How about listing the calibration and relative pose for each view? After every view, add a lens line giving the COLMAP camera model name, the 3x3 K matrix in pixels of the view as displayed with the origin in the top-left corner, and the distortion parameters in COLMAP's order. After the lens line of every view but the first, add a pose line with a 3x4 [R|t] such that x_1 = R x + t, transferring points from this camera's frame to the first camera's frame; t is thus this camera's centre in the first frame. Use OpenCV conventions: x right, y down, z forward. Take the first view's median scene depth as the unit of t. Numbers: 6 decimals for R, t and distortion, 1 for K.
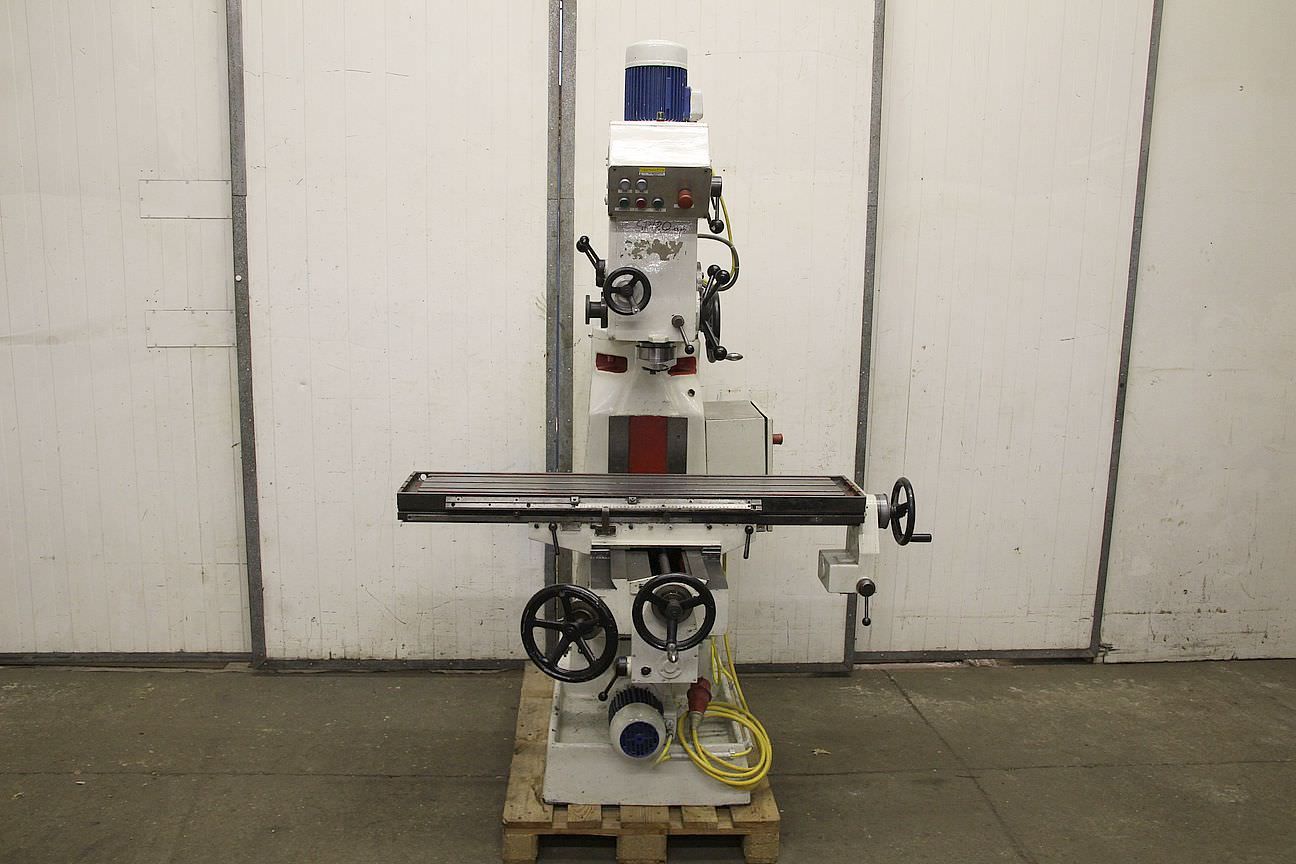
lens RADIAL K [[1081.3, 0, 652.3], [0, 1081.3, 437.8], [0, 0, 1]] dist [-0.052650, 0.040747]
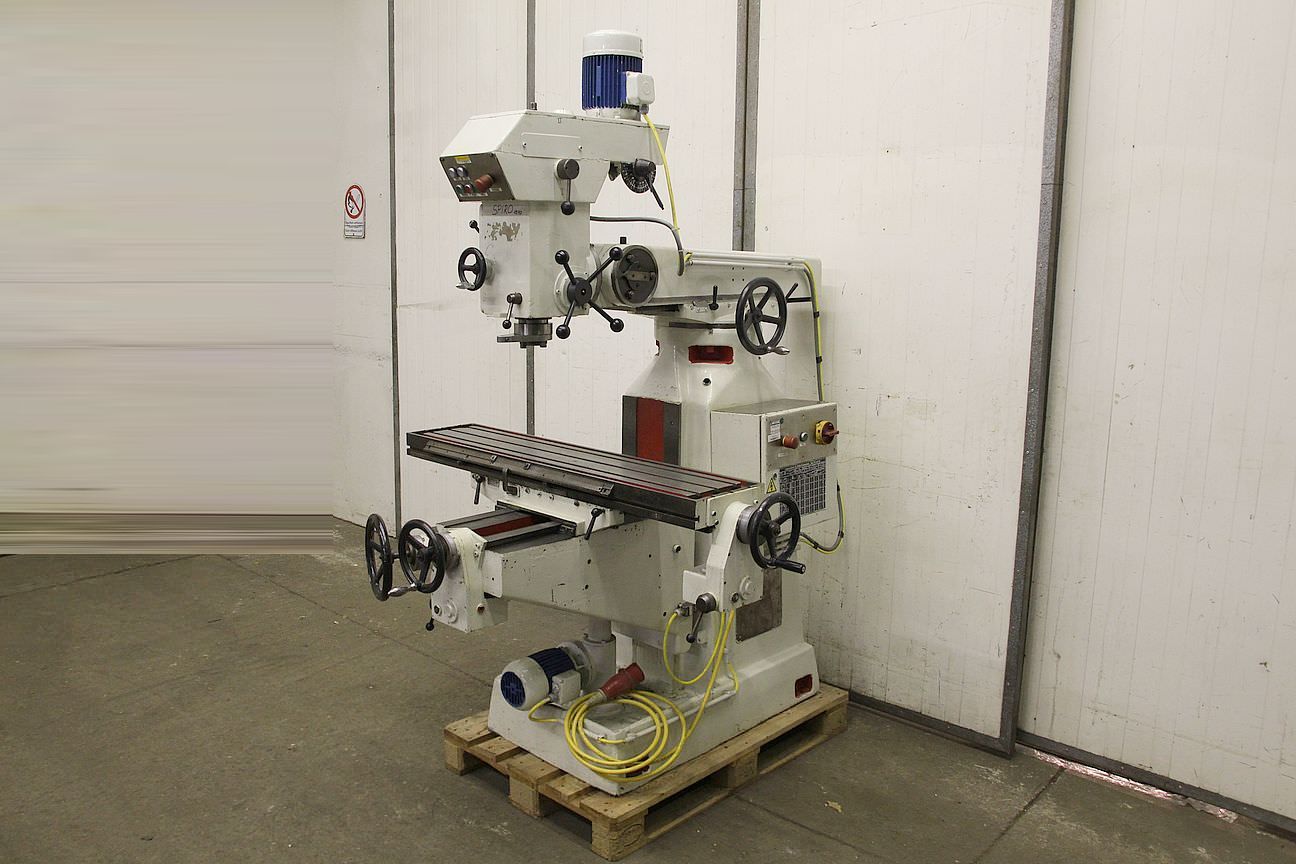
lens RADIAL K [[1081.3, 0, 651.5], [0, 1081.3, 424.4], [0, 0, 1]] dist [-0.052650, 0.040747]
pose [[0.697890, 0.115813, -0.706780, 0.713729], [-0.129793, 0.990951, 0.034217, -0.031264], [0.704346, 0.067855, 0.706606, 0.284442]]
